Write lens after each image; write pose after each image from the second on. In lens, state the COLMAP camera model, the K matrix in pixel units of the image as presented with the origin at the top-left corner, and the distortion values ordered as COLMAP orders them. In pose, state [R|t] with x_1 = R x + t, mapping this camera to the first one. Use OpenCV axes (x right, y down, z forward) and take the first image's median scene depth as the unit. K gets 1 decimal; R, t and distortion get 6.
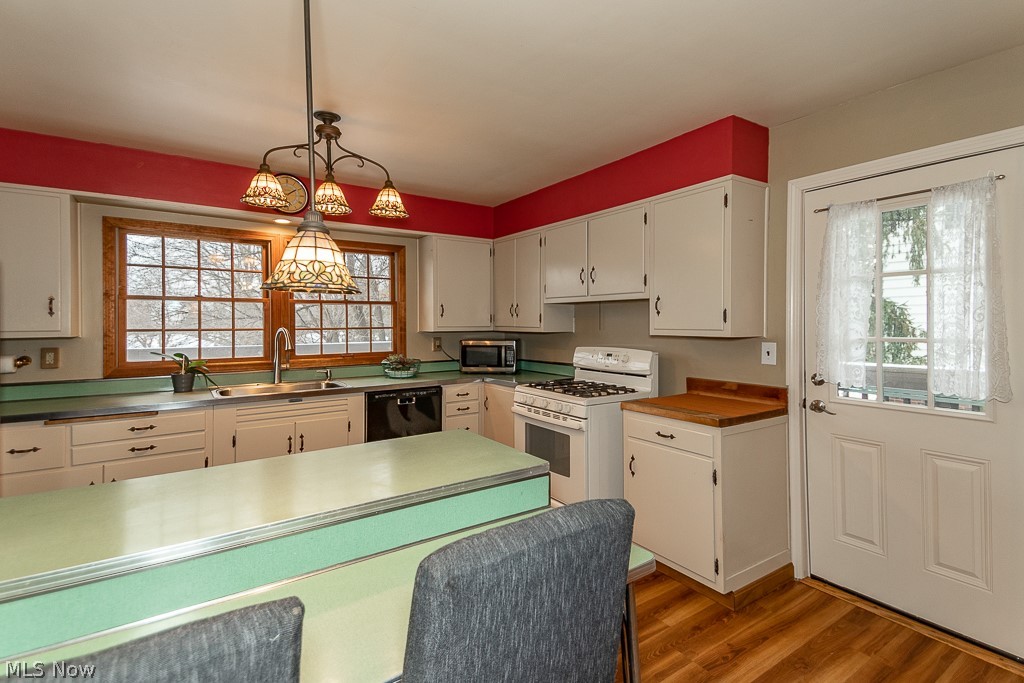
lens RADIAL K [[476.2, 0, 510.9], [0, 476.2, 317.9], [0, 0, 1]] dist [0.082934, -0.021132]
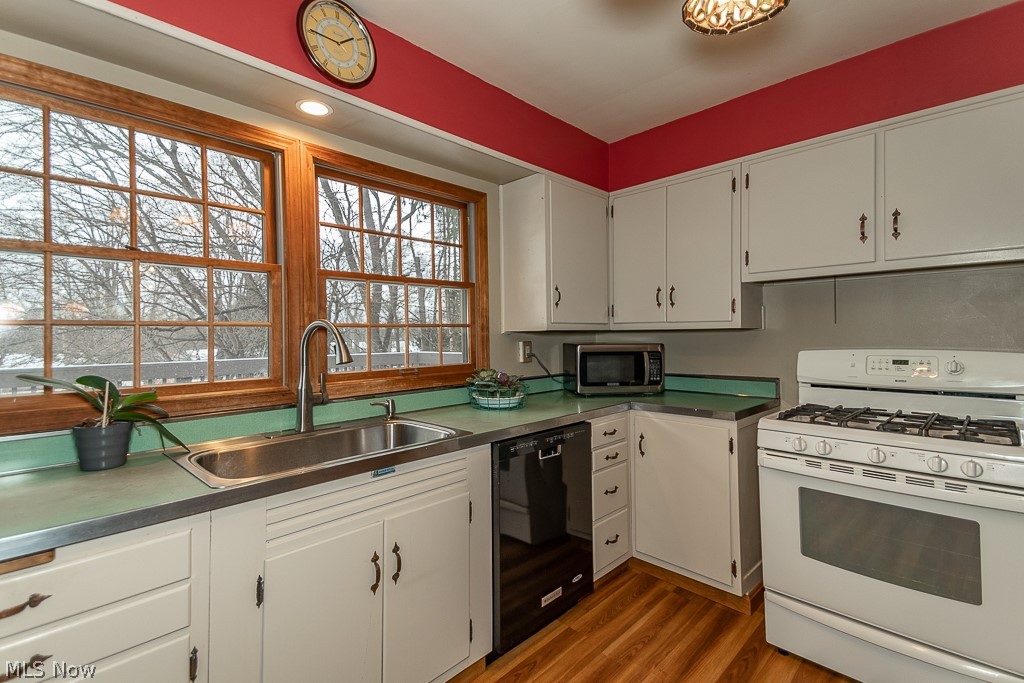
lens RADIAL K [[476.2, 0, 510.9], [0, 476.2, 317.9], [0, 0, 1]] dist [0.082934, -0.021132]
pose [[0.979399, -0.002925, 0.201916, -0.366369], [0.008731, 0.999573, -0.027872, 0.033076], [-0.201748, 0.029060, 0.979006, 0.453728]]
